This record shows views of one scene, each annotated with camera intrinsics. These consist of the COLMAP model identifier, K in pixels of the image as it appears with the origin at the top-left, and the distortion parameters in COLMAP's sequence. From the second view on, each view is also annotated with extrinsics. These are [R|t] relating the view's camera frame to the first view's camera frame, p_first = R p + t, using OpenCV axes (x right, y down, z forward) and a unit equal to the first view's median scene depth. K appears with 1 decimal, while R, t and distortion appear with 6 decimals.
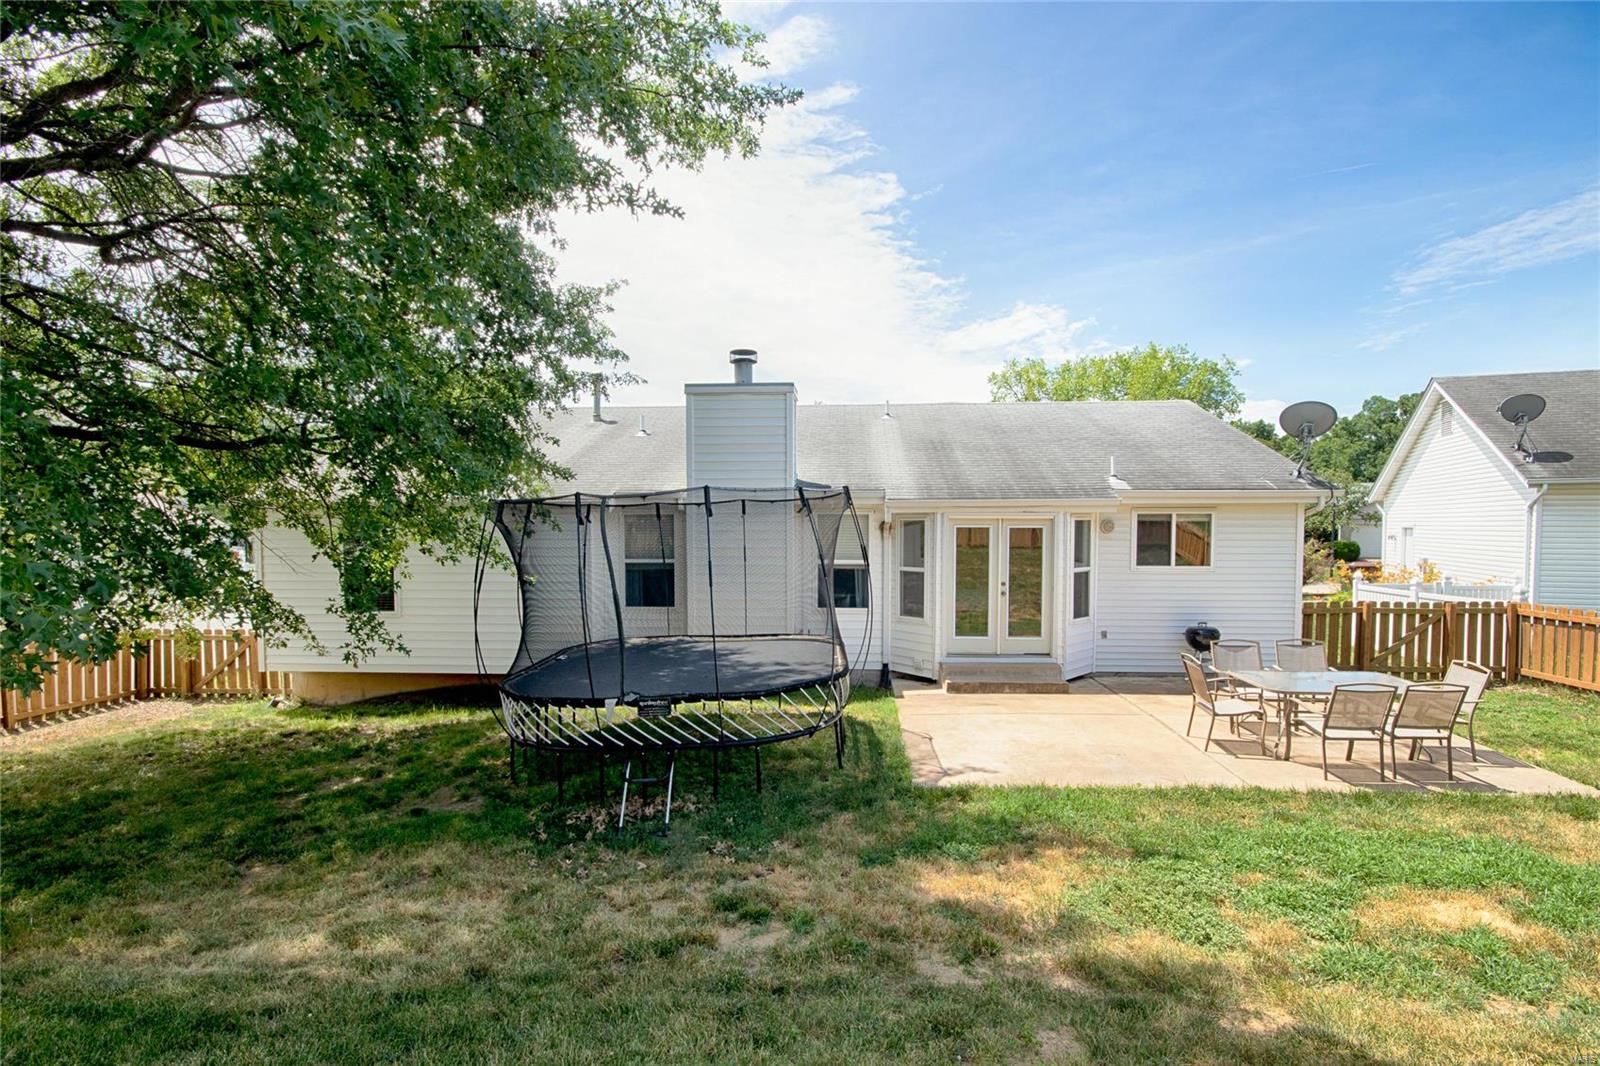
lens RADIAL K [[748.1, 0, 803.7], [0, 748.1, 547.7], [0, 0, 1]] dist [-0.003258, -0.000449]
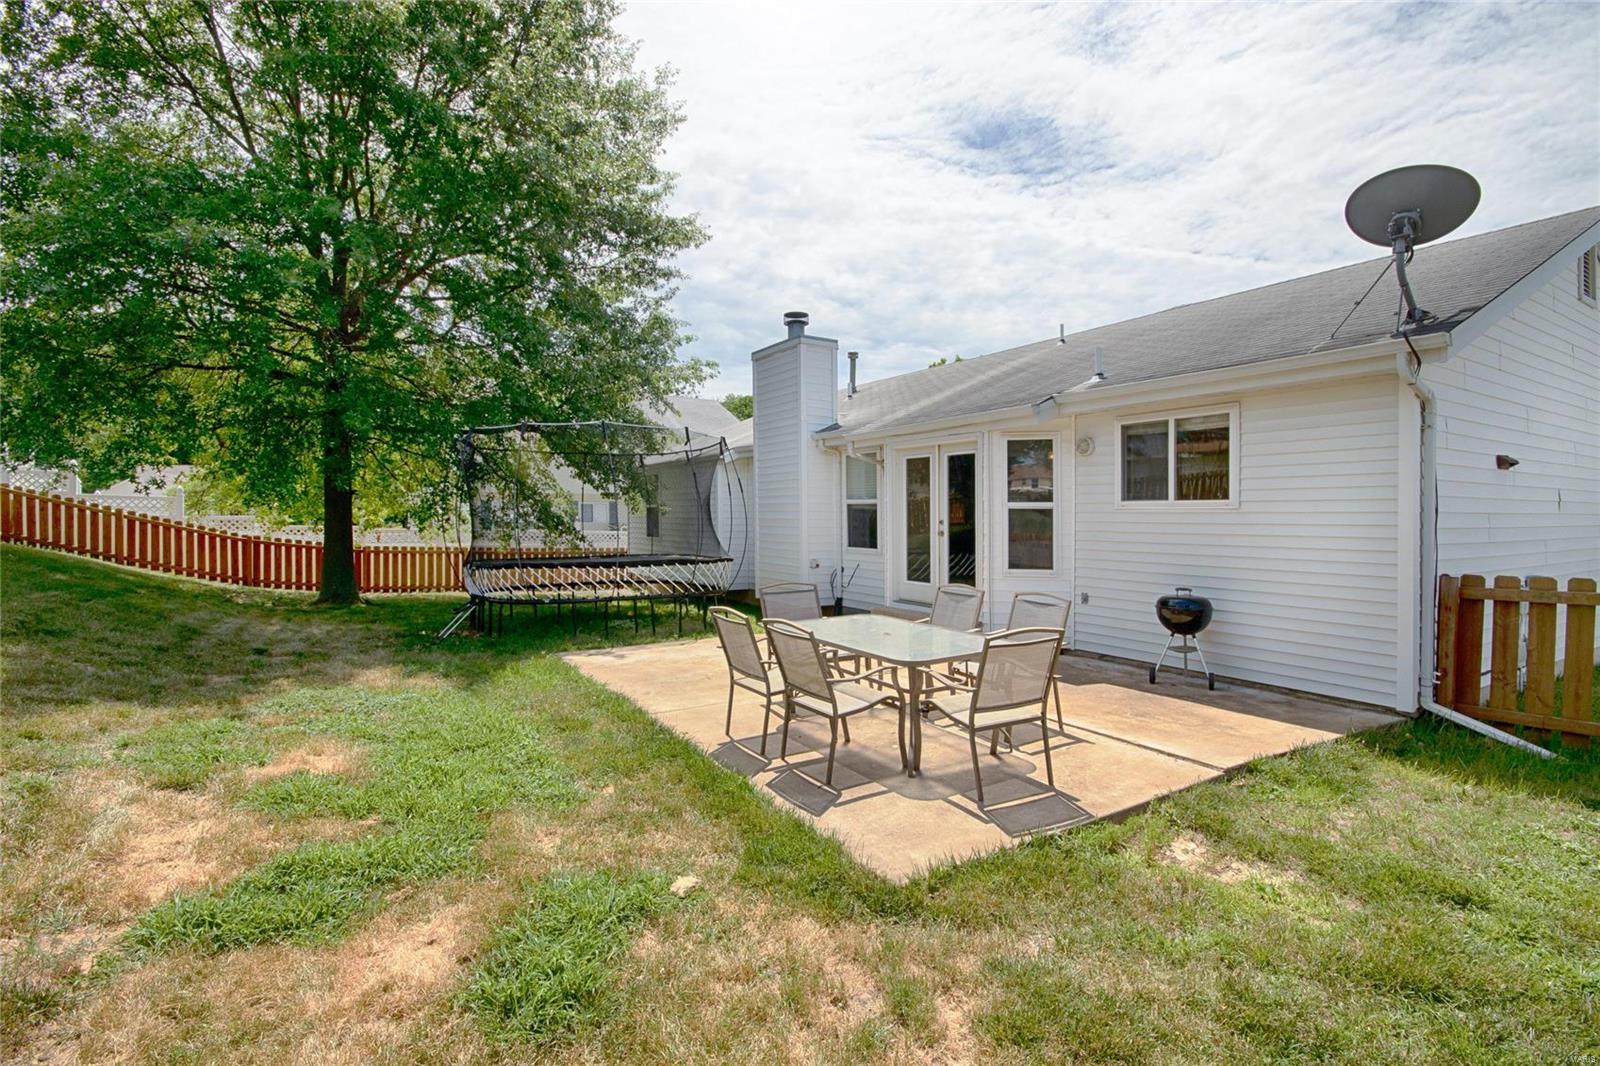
lens RADIAL K [[726.4, 0, 813.6], [0, 726.4, 552.6], [0, 0, 1]] dist [0.000508, -0.000332]
pose [[0.599521, 0.043654, -0.799168, 0.833447], [-0.031186, 0.999027, 0.031176, 0.060859], [0.799751, 0.006233, 0.600299, 0.384837]]
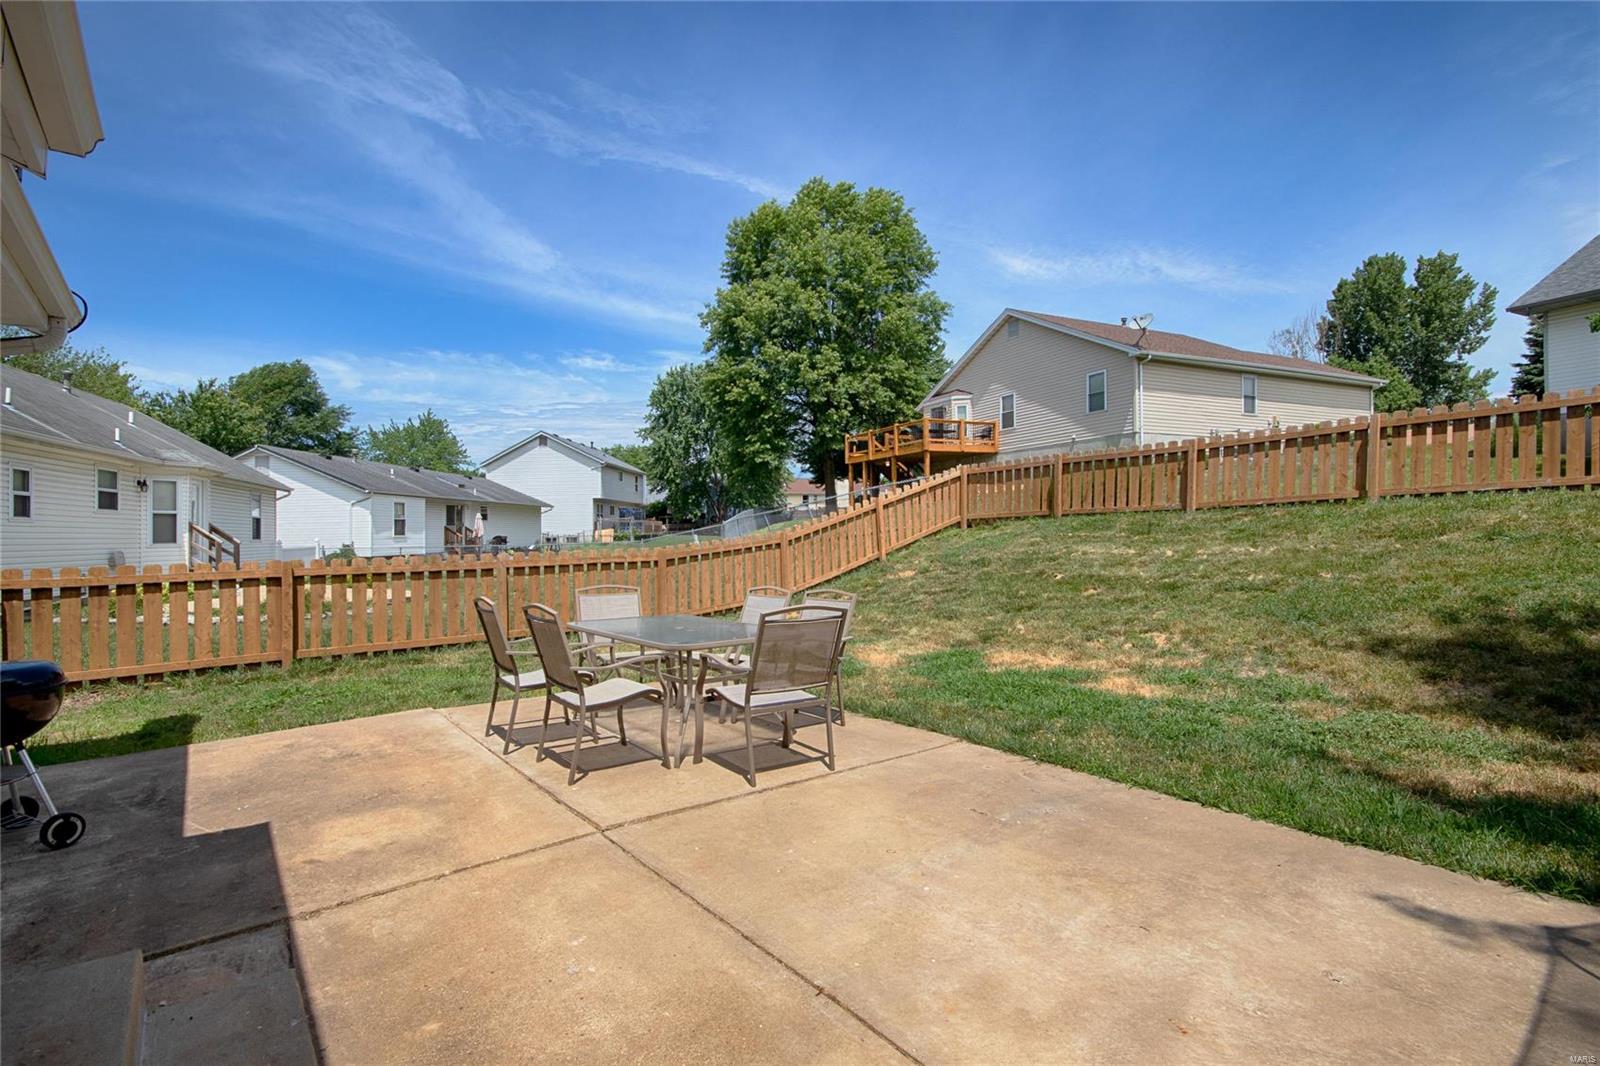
lens RADIAL K [[730.4, 0, 769.1], [0, 730.4, 554.5], [0, 0, 1]] dist [0.000558, -0.000121]
pose [[-0.654305, -0.010837, 0.756154, 0.111497], [0.037660, 0.998190, 0.046894, 0.059296], [-0.755293, 0.059159, -0.652712, 0.956911]]
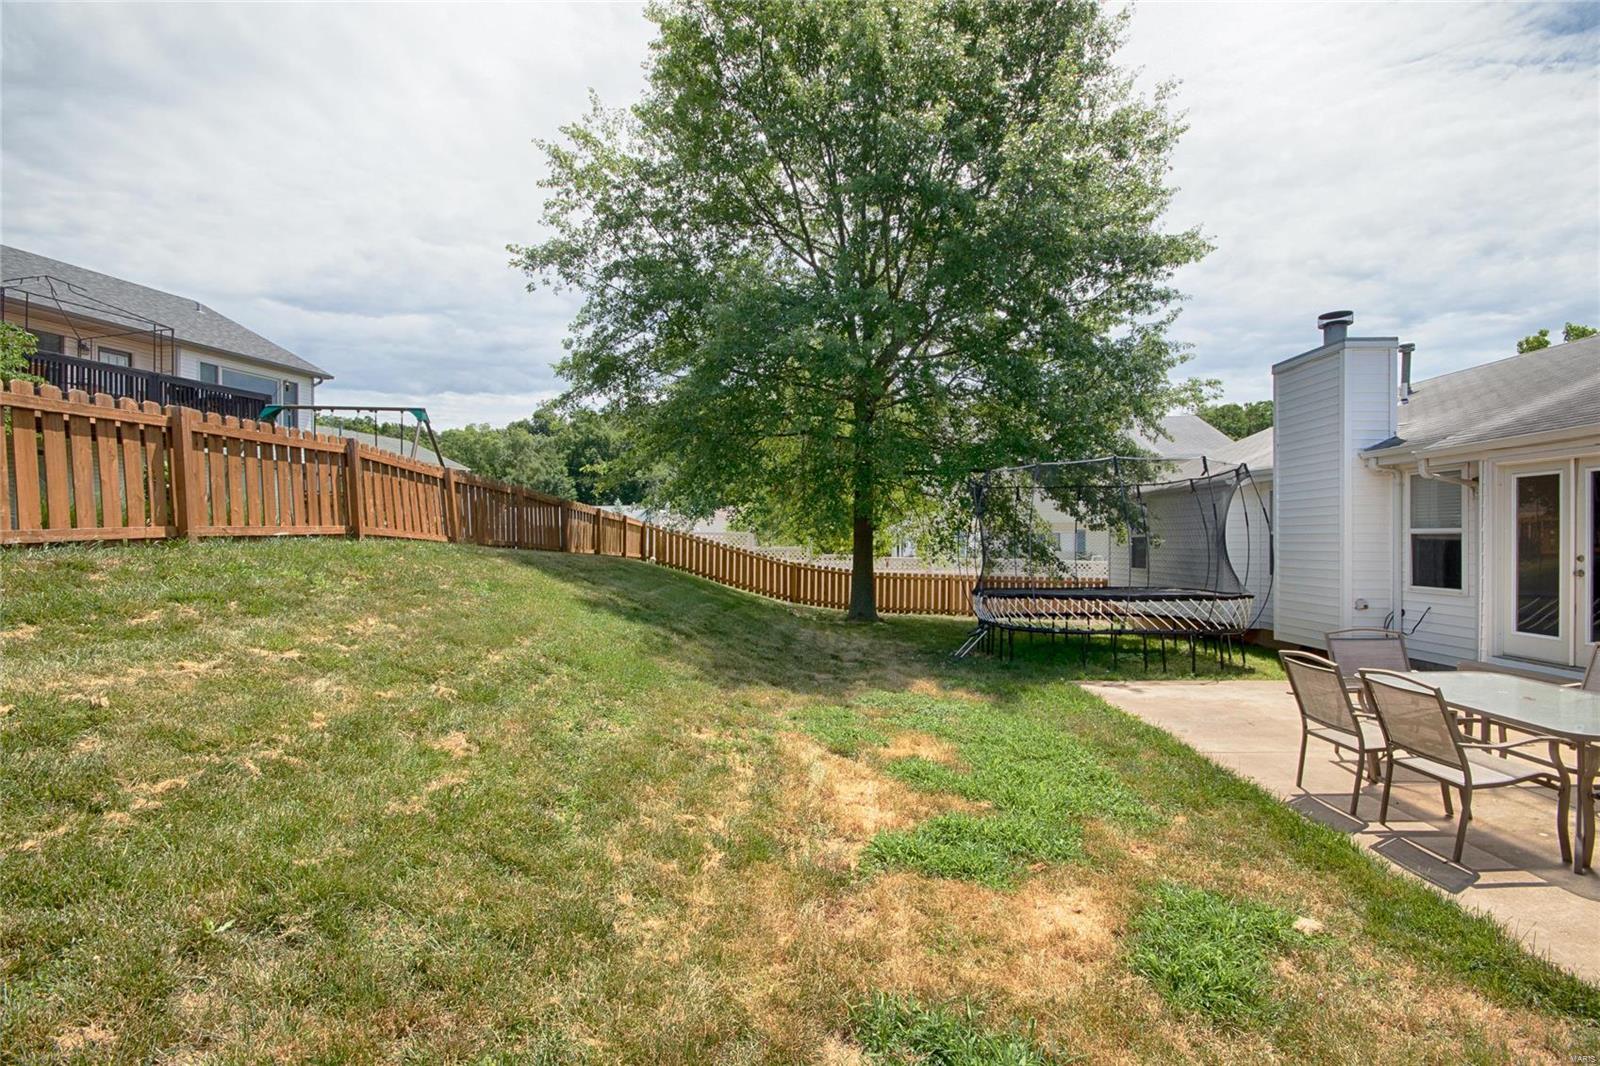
lens RADIAL K [[736.4, 0, 831.4], [0, 736.4, 559.1], [0, 0, 1]] dist [0.044426, -0.028217]
pose [[0.070100, 0.023470, -0.997264, 0.863263], [-0.030118, 0.999317, 0.021401, 0.054167], [0.997085, 0.028535, 0.070759, 0.301417]]
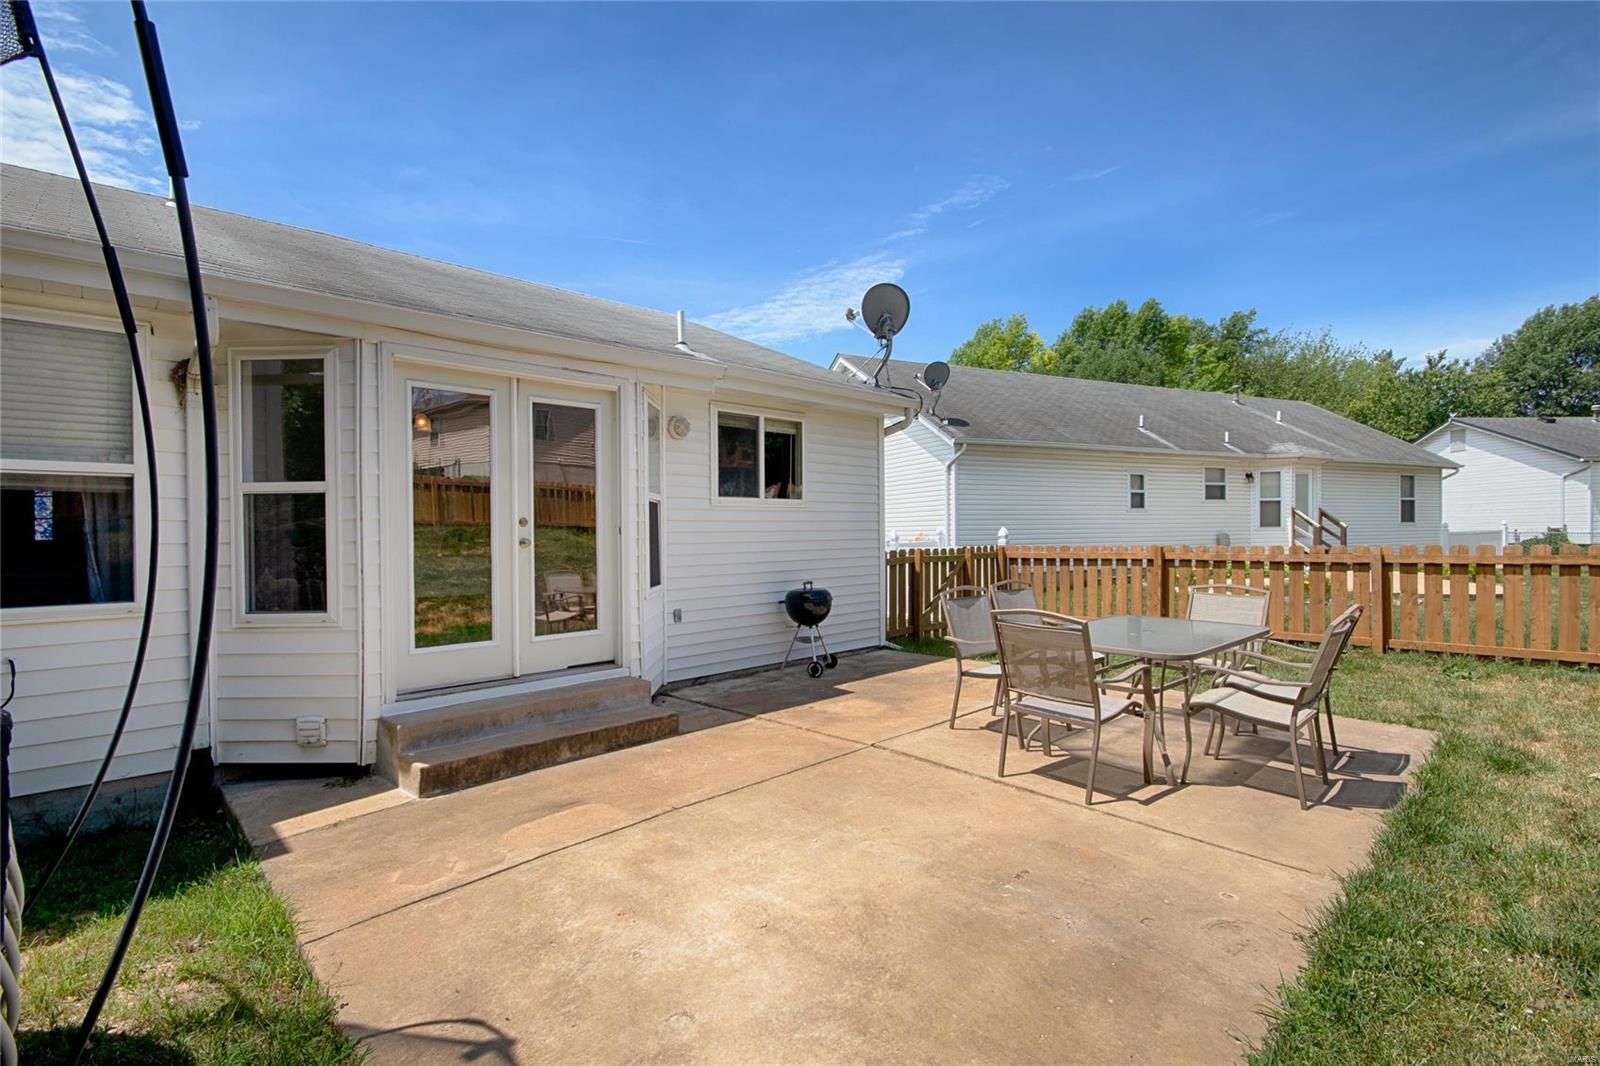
lens RADIAL K [[748.1, 0, 803.7], [0, 748.1, 547.7], [0, 0, 1]] dist [-0.003258, -0.000449]
pose [[0.669697, -0.024237, 0.742239, 0.039534], [0.033793, 0.999427, 0.002146, 0.068049], [-0.741865, 0.023645, 0.670132, 0.559737]]
